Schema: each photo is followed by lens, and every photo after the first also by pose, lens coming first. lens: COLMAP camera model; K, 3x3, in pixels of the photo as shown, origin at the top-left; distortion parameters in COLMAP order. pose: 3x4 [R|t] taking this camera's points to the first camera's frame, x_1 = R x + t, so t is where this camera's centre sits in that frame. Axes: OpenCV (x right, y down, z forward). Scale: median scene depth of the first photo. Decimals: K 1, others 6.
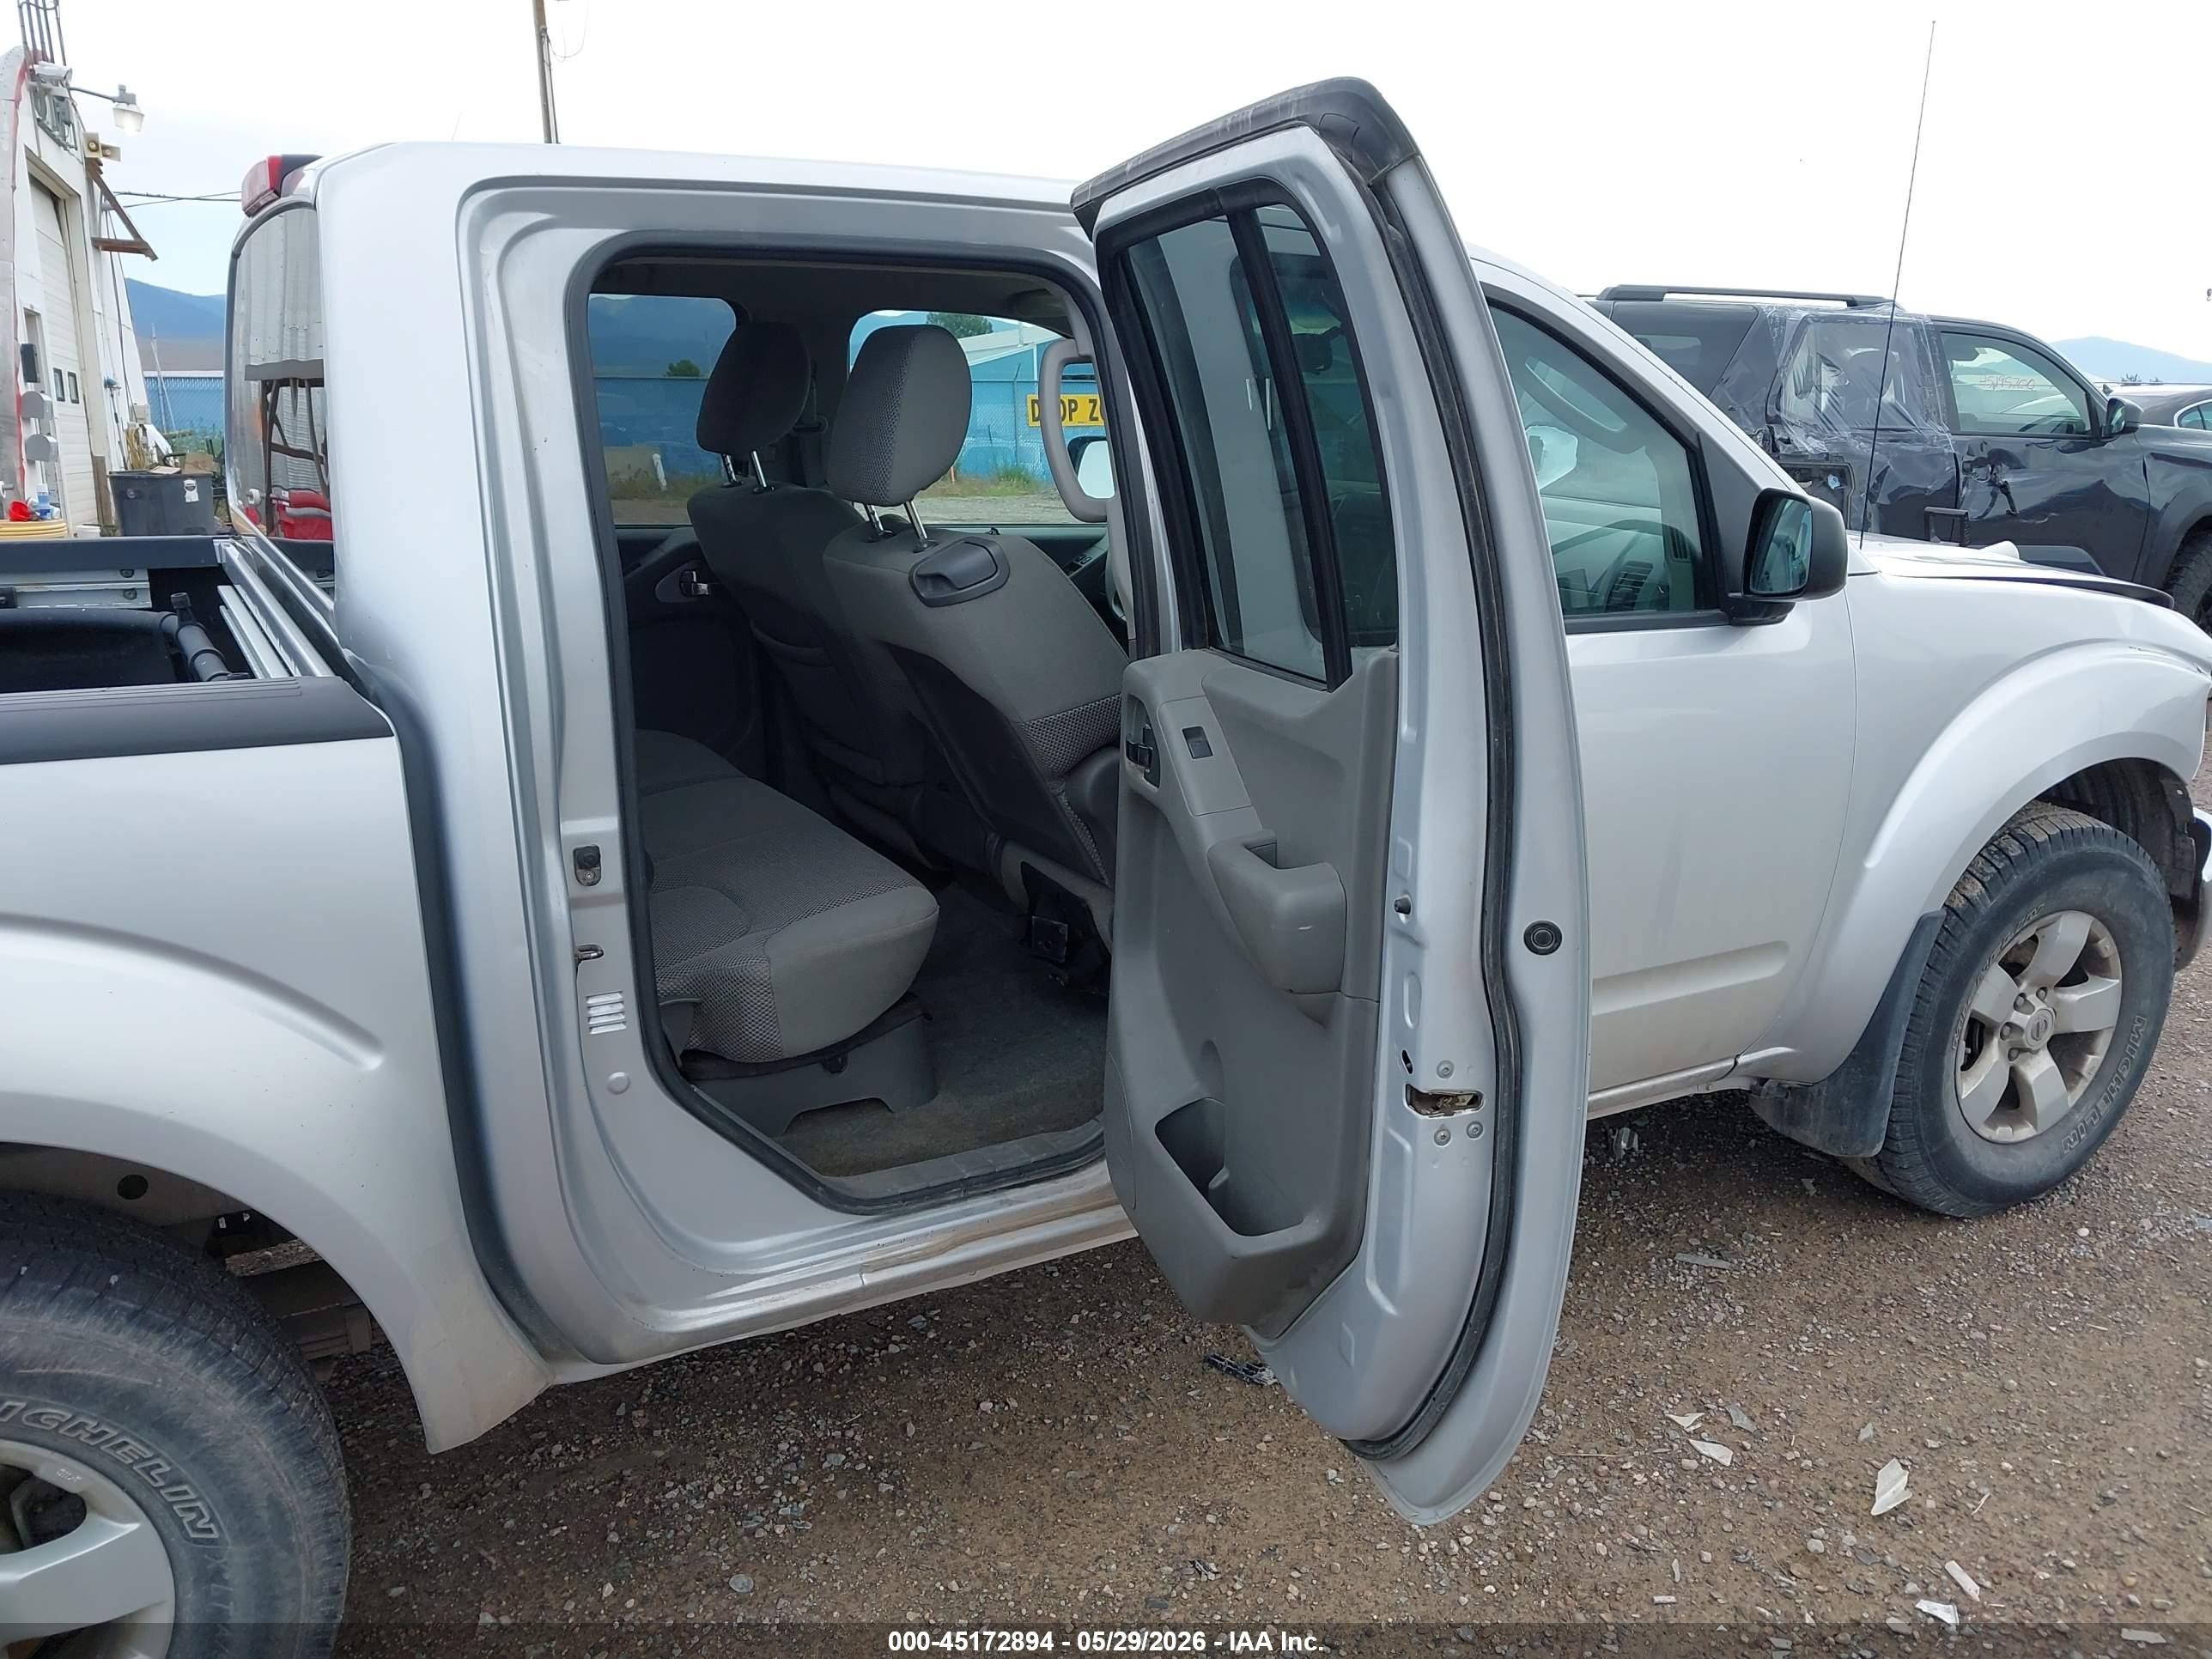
lens RADIAL K [[1760.6, 0, 1106.0], [0, 1760.6, 829.5], [0, 0, 1]] dist [-0.009669, 0.011457]
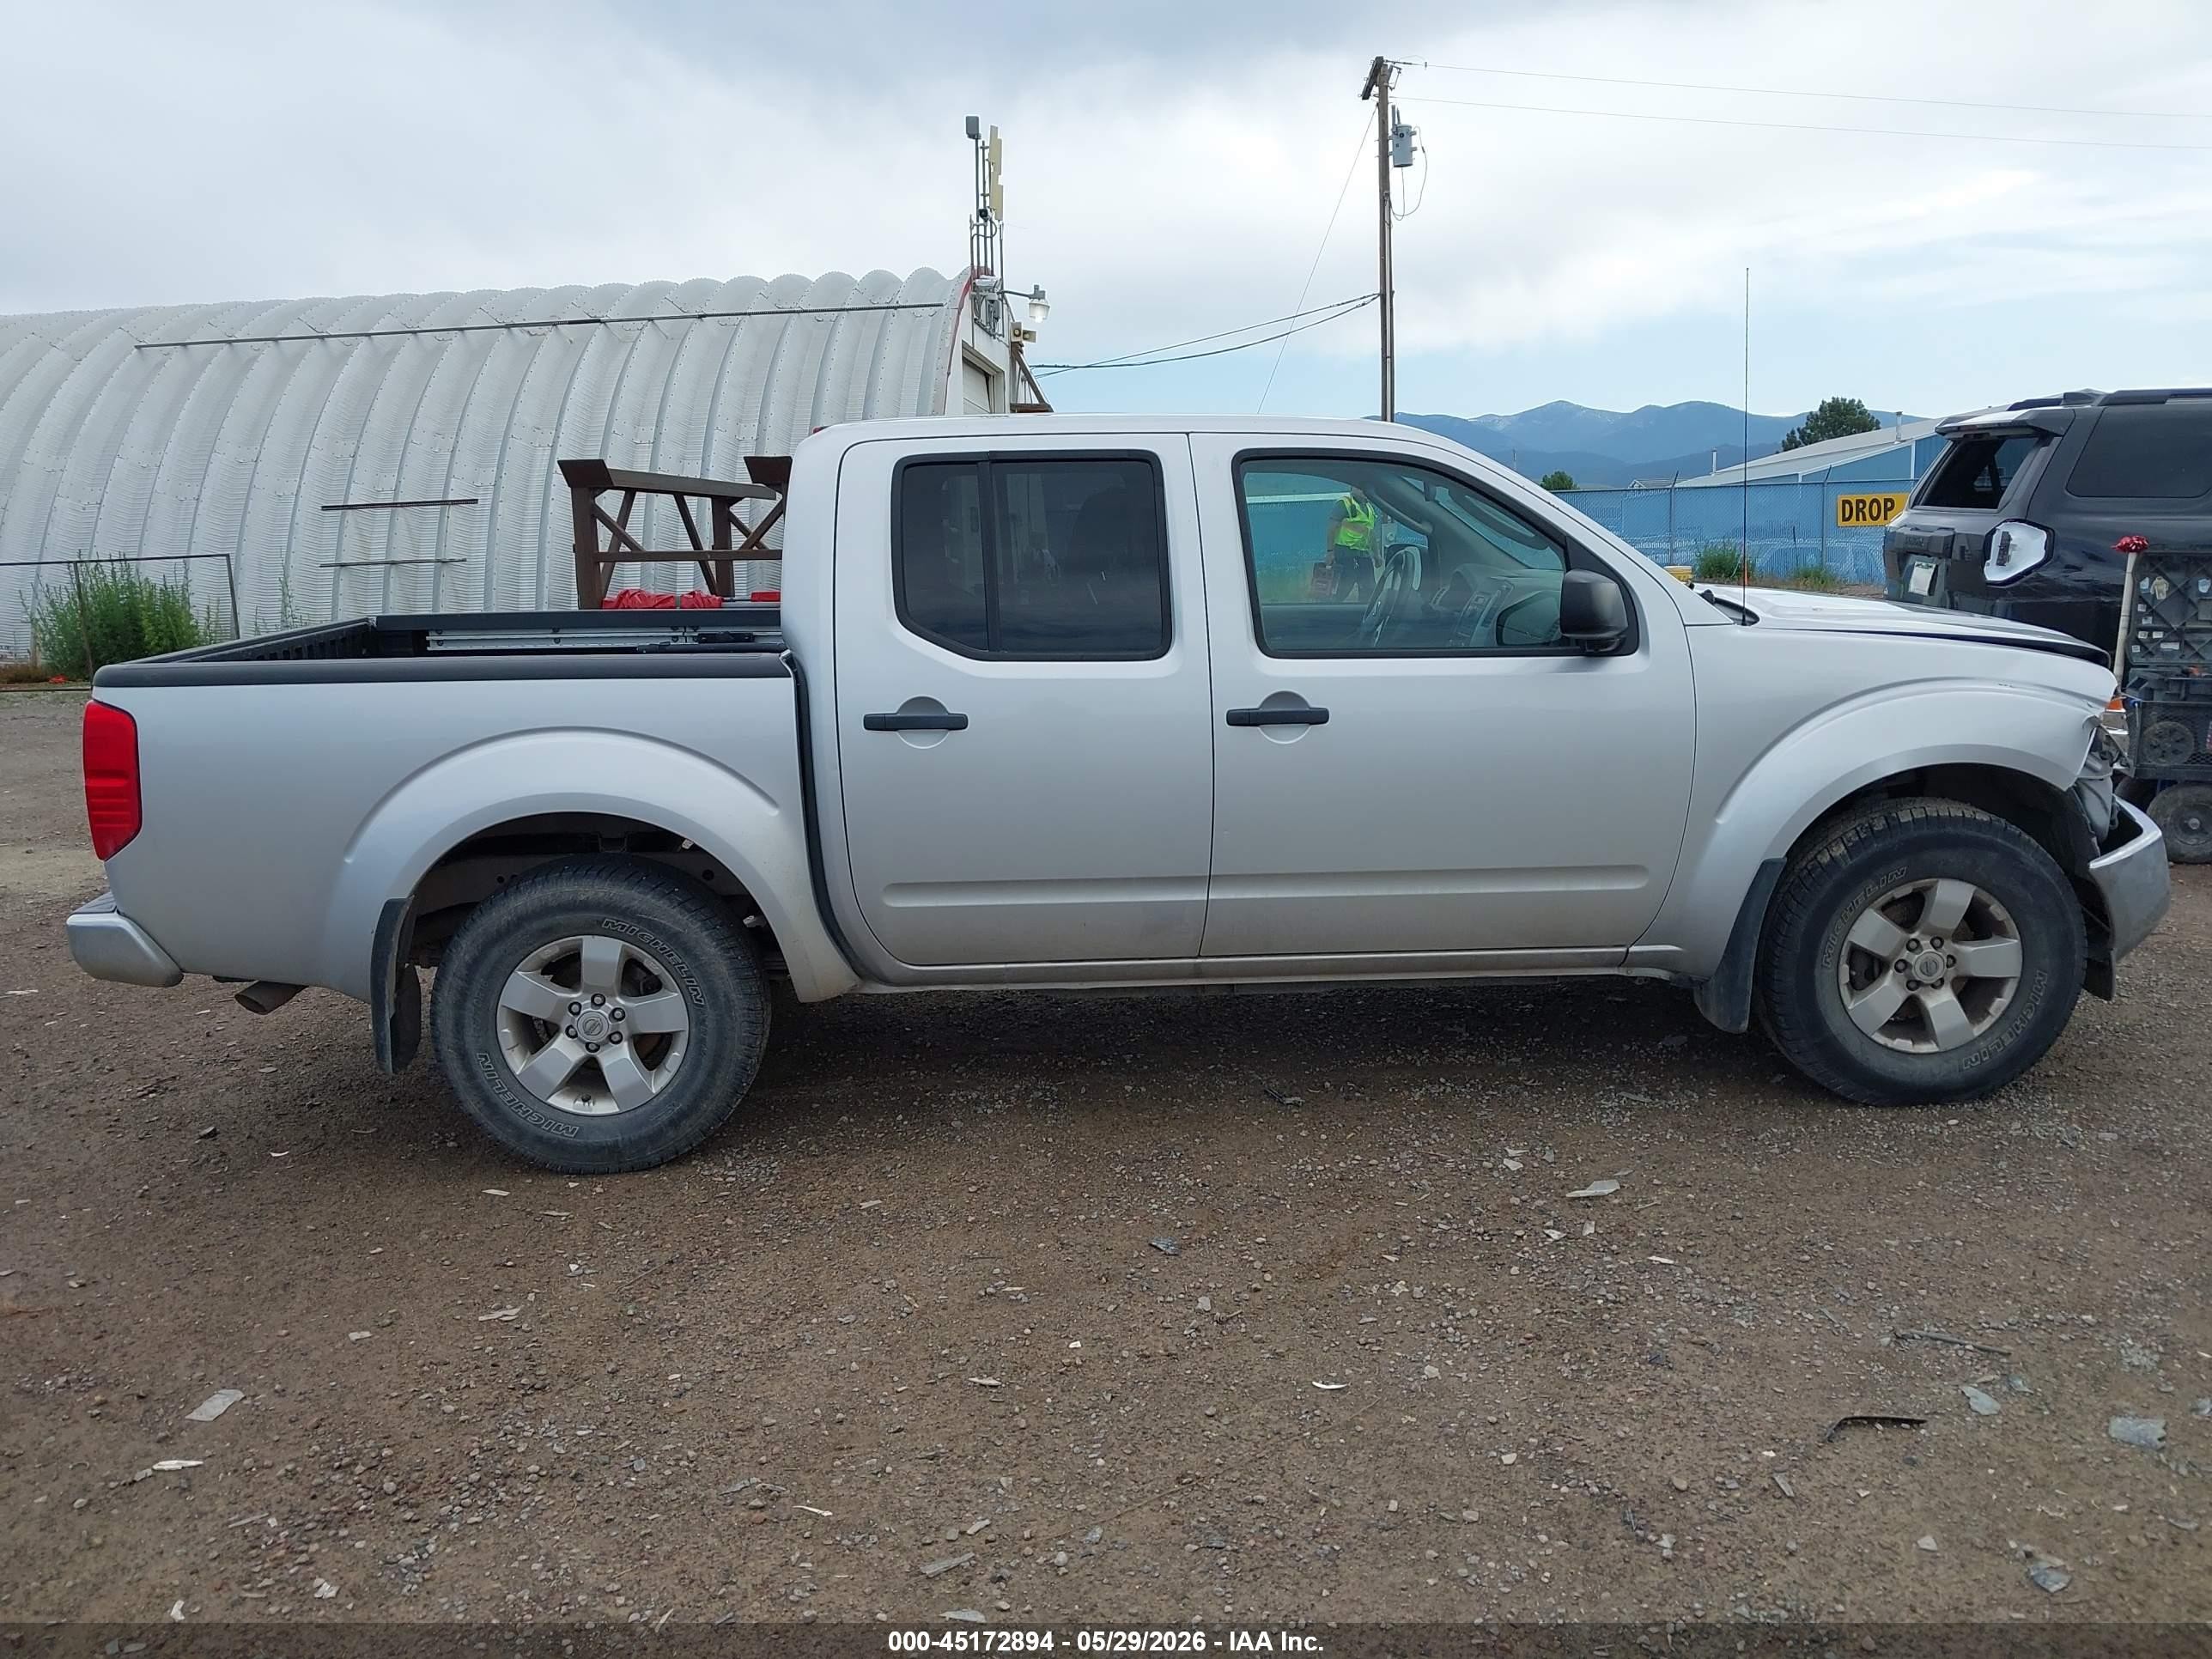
lens RADIAL K [[1703.6, 0, 1106.0], [0, 1703.6, 829.5], [0, 0, 1]] dist [0.088004, -0.100392]
pose [[0.886767, 0.059317, -0.458395, 0.242909], [-0.085061, 0.995736, -0.035701, 0.046380], [0.454323, 0.070650, 0.888031, -0.198253]]
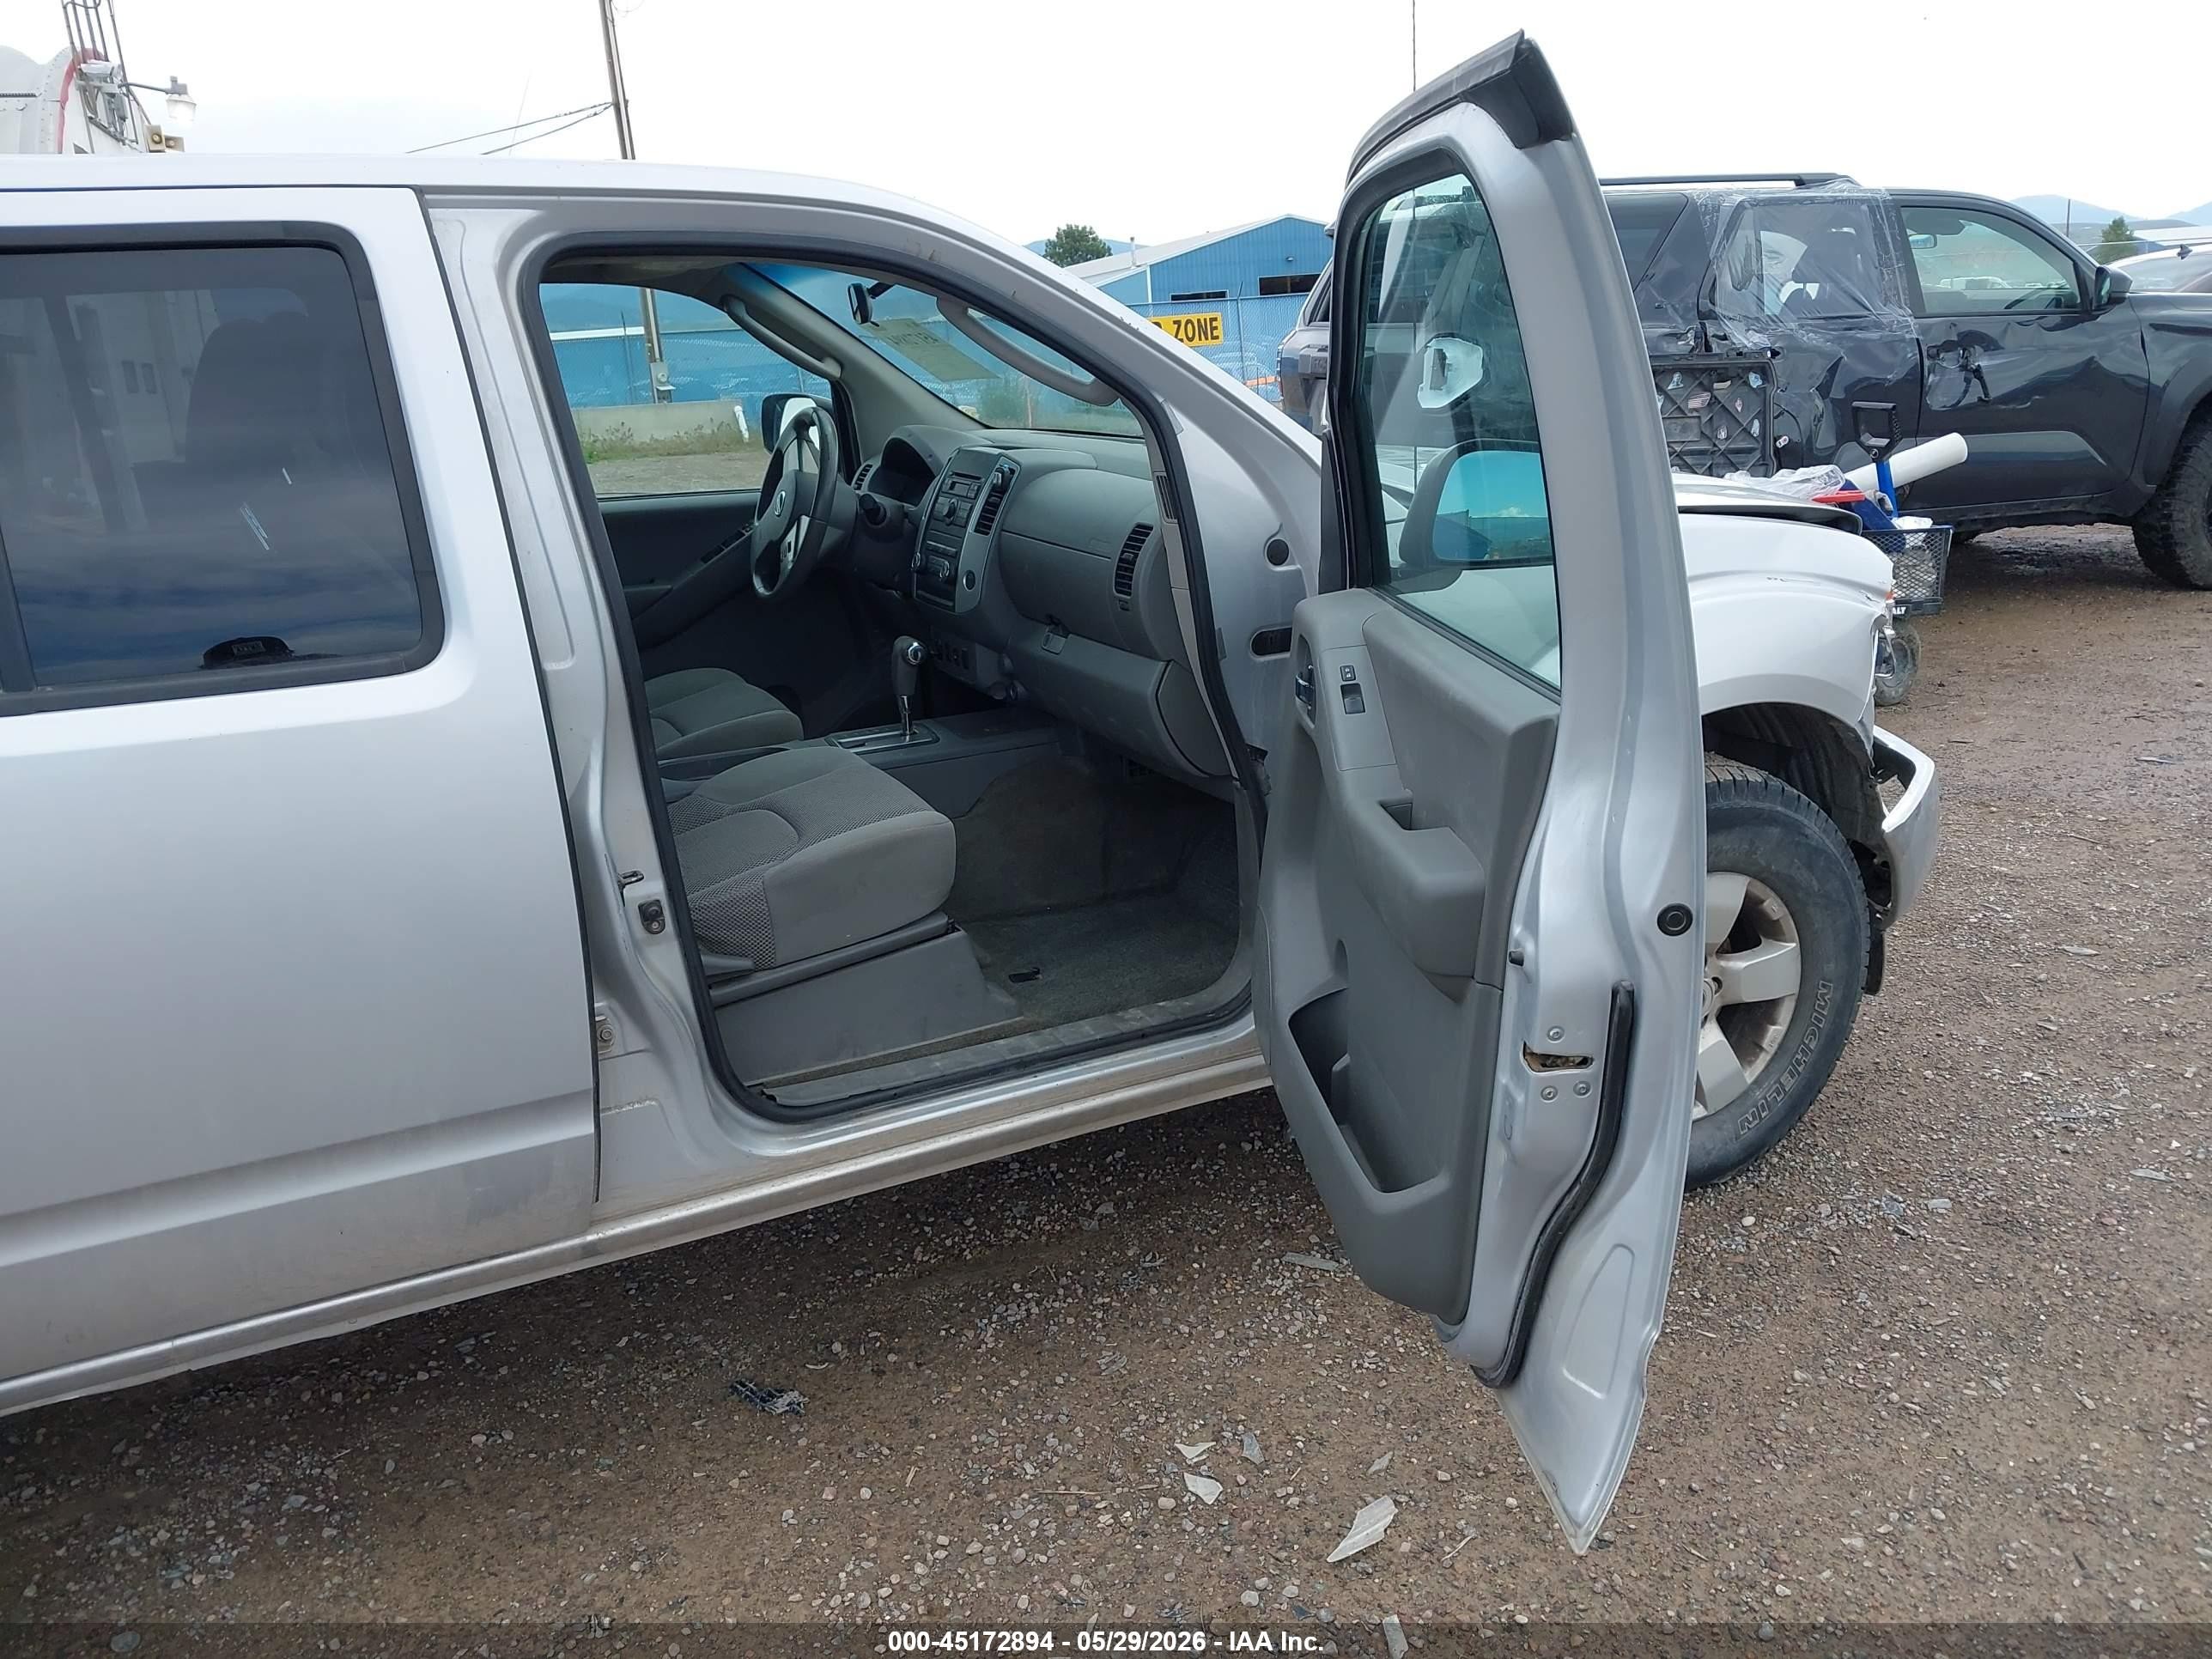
lens RADIAL K [[1764.5, 0, 1106.0], [0, 1764.5, 829.5], [0, 0, 1]] dist [-0.004413, -0.005670]
pose [[0.995565, -0.039470, -0.085401, 0.130767], [0.042914, 0.998322, 0.038875, -0.010250], [0.083723, -0.042367, 0.995588, 0.028694]]
